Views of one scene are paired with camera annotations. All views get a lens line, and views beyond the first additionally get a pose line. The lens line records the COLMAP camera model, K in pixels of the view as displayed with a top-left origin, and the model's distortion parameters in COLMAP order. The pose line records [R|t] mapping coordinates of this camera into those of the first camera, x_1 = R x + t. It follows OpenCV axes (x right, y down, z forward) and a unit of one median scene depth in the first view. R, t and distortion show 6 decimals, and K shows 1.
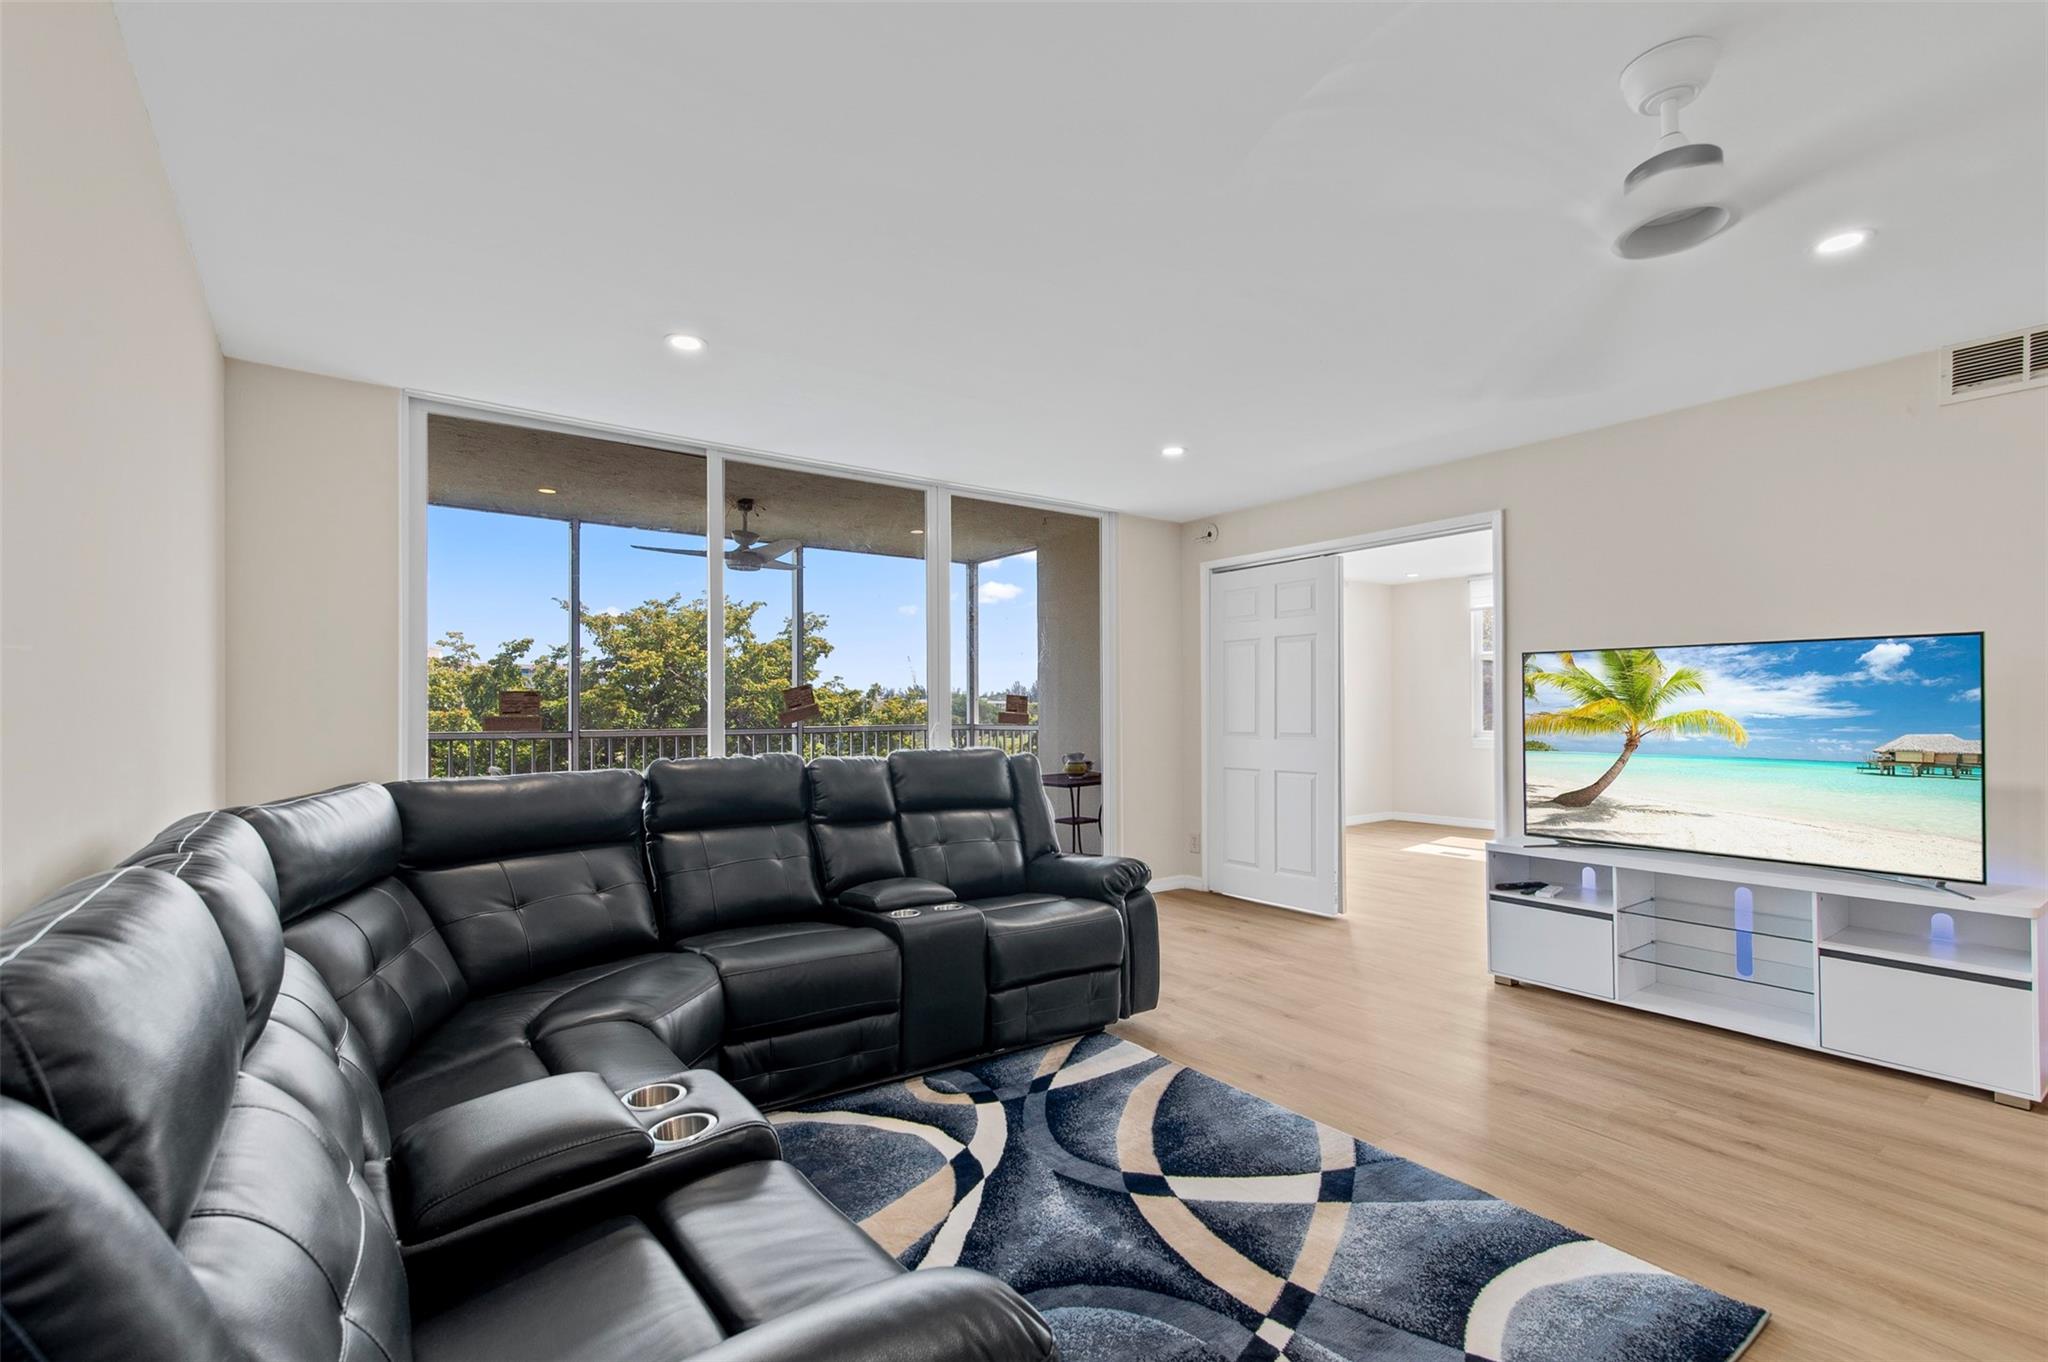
lens RADIAL K [[931.4, 0, 1040.0], [0, 931.4, 682.9], [0, 0, 1]] dist [0.020132, -0.000706]
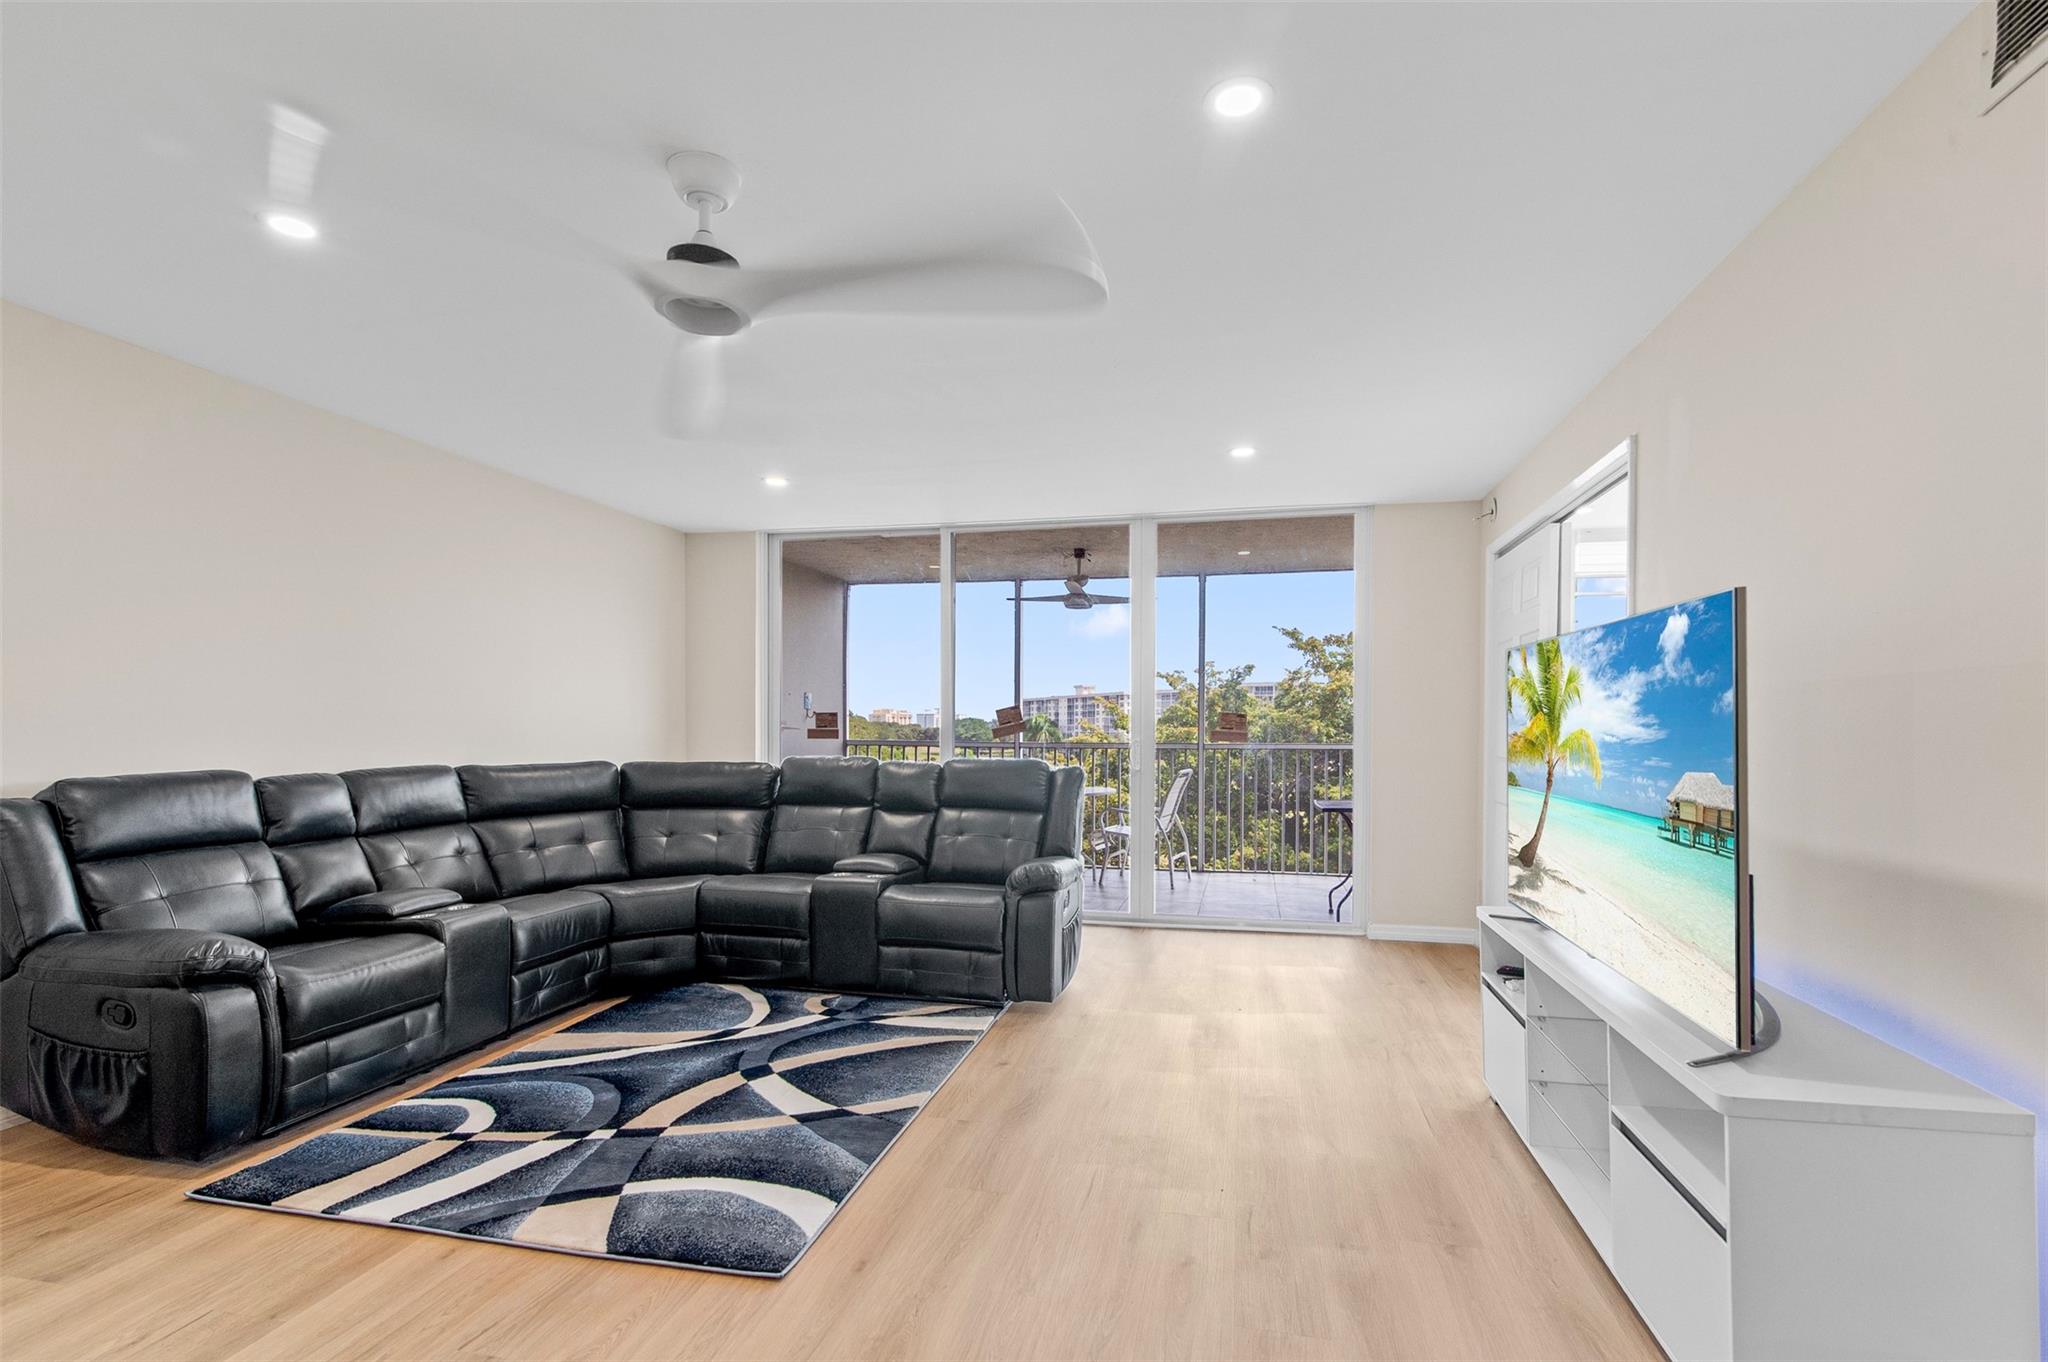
lens RADIAL K [[950.8, 0, 1031.3], [0, 950.8, 747.8], [0, 0, 1]] dist [0.018148, -0.000072]
pose [[0.651854, 0.021496, -0.758040, 0.919590], [0.015431, 0.999015, 0.041599, 0.008002], [0.758187, -0.038814, 0.650881, 0.270977]]
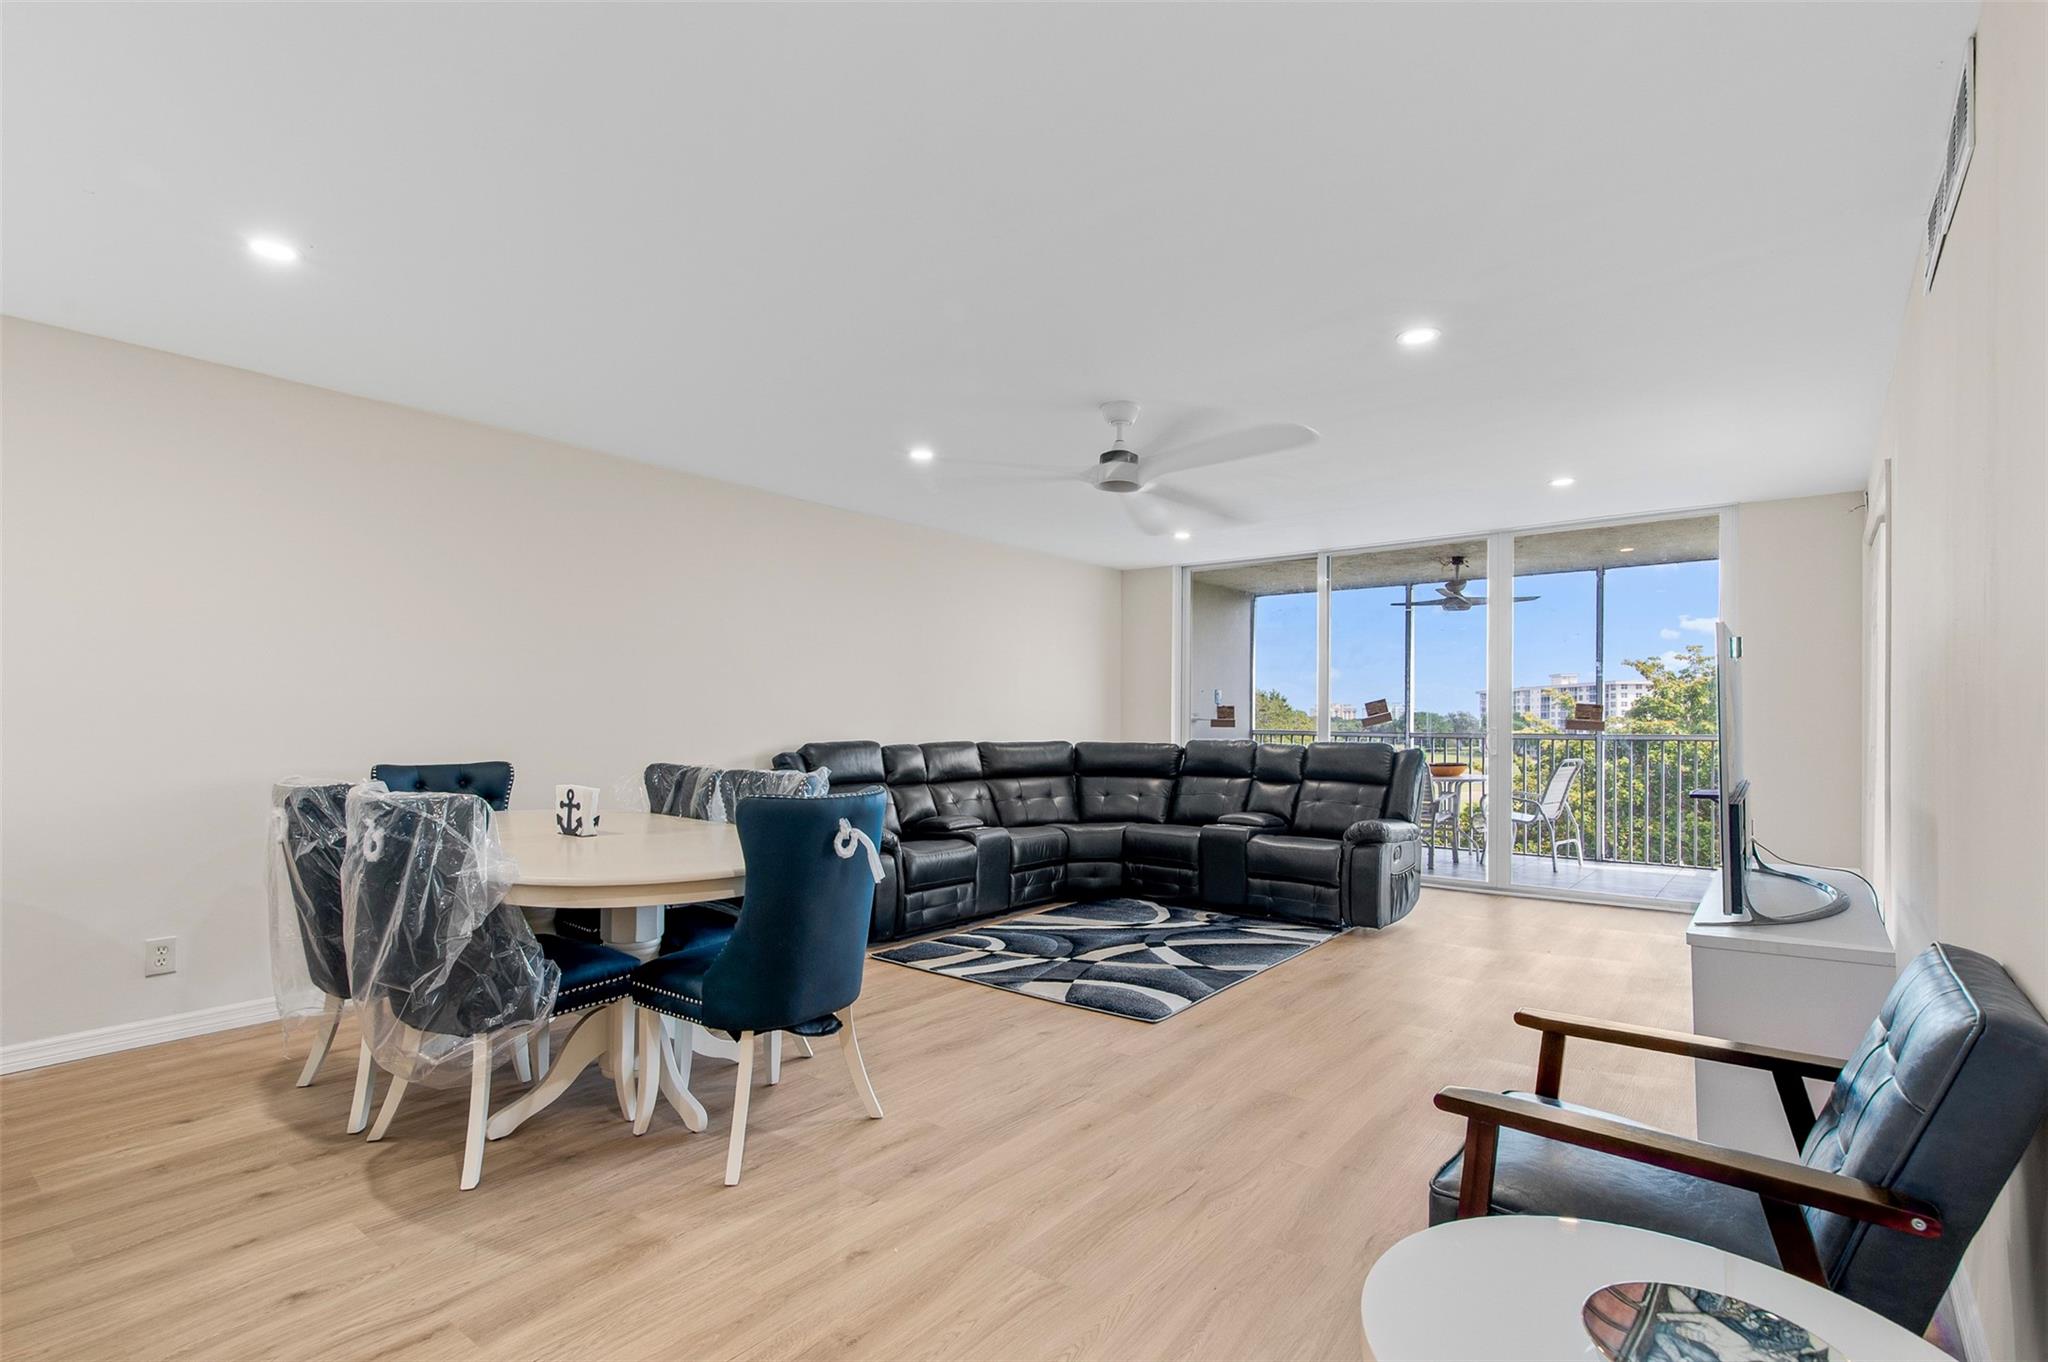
lens RADIAL K [[959.0, 0, 1036.1], [0, 959.0, 712.8], [0, 0, 1]] dist [-0.000413, -0.000085]
pose [[0.258931, -0.003873, -0.965888, 1.348426], [0.022131, 0.999753, 0.001924, 0.011643], [0.965642, -0.021874, 0.258952, 0.138967]]
